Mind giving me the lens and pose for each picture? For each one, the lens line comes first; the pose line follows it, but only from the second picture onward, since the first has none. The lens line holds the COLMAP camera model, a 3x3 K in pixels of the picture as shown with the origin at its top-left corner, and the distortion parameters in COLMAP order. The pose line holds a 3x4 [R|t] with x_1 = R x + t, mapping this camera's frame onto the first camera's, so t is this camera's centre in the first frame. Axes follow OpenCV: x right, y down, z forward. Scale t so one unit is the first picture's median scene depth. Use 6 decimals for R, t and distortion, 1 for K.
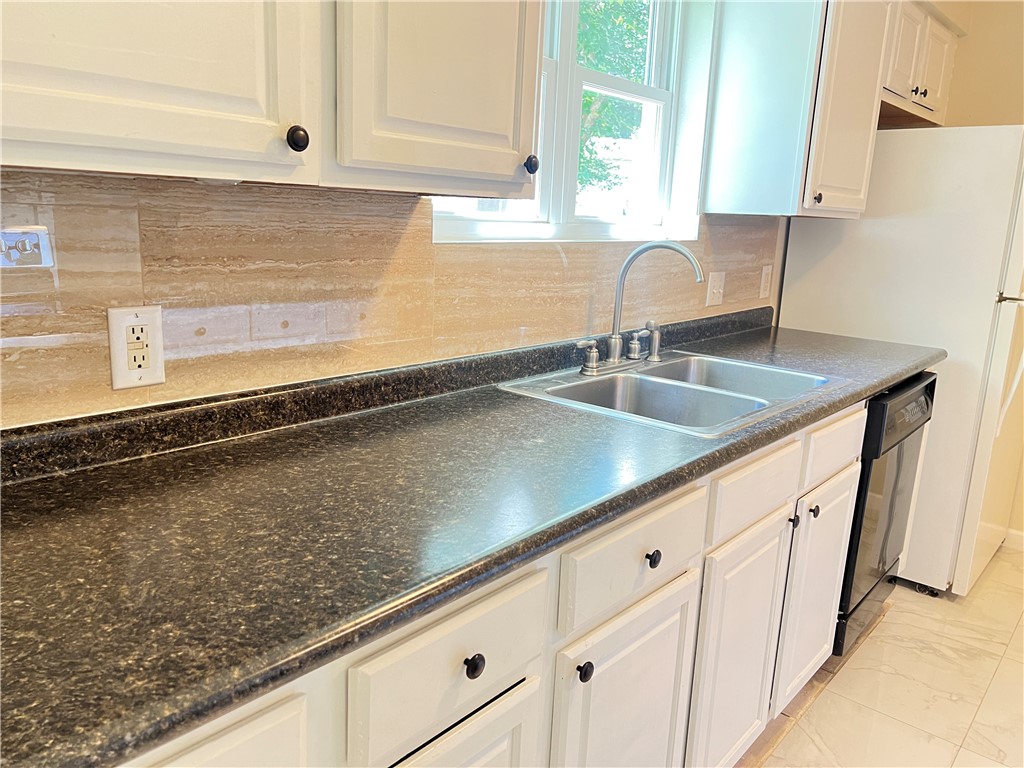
lens RADIAL K [[764.1, 0, 510.0], [0, 764.1, 381.8], [0, 0, 1]] dist [0.037898, -0.015730]
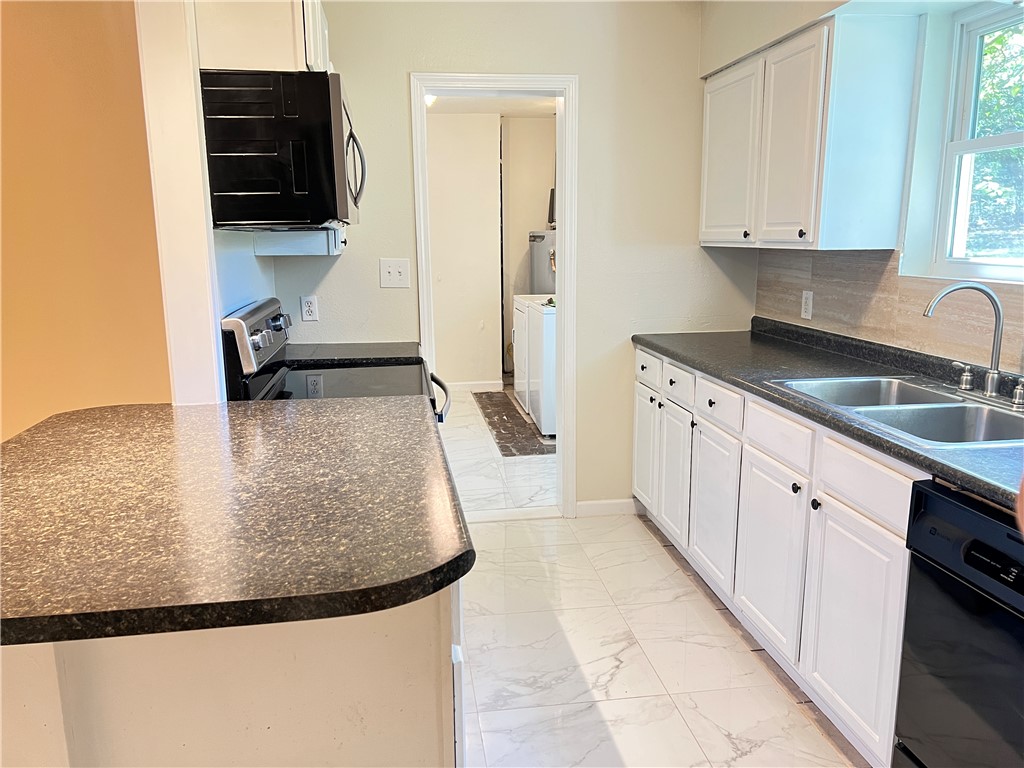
lens RADIAL K [[764.1, 0, 510.9], [0, 764.1, 382.4], [0, 0, 1]] dist [0.037898, -0.015730]
pose [[-0.651428, 0.112107, -0.750382, 1.817934], [-0.178826, 0.938472, 0.295452, -0.319006], [0.737335, 0.326653, -0.591300, 1.493917]]
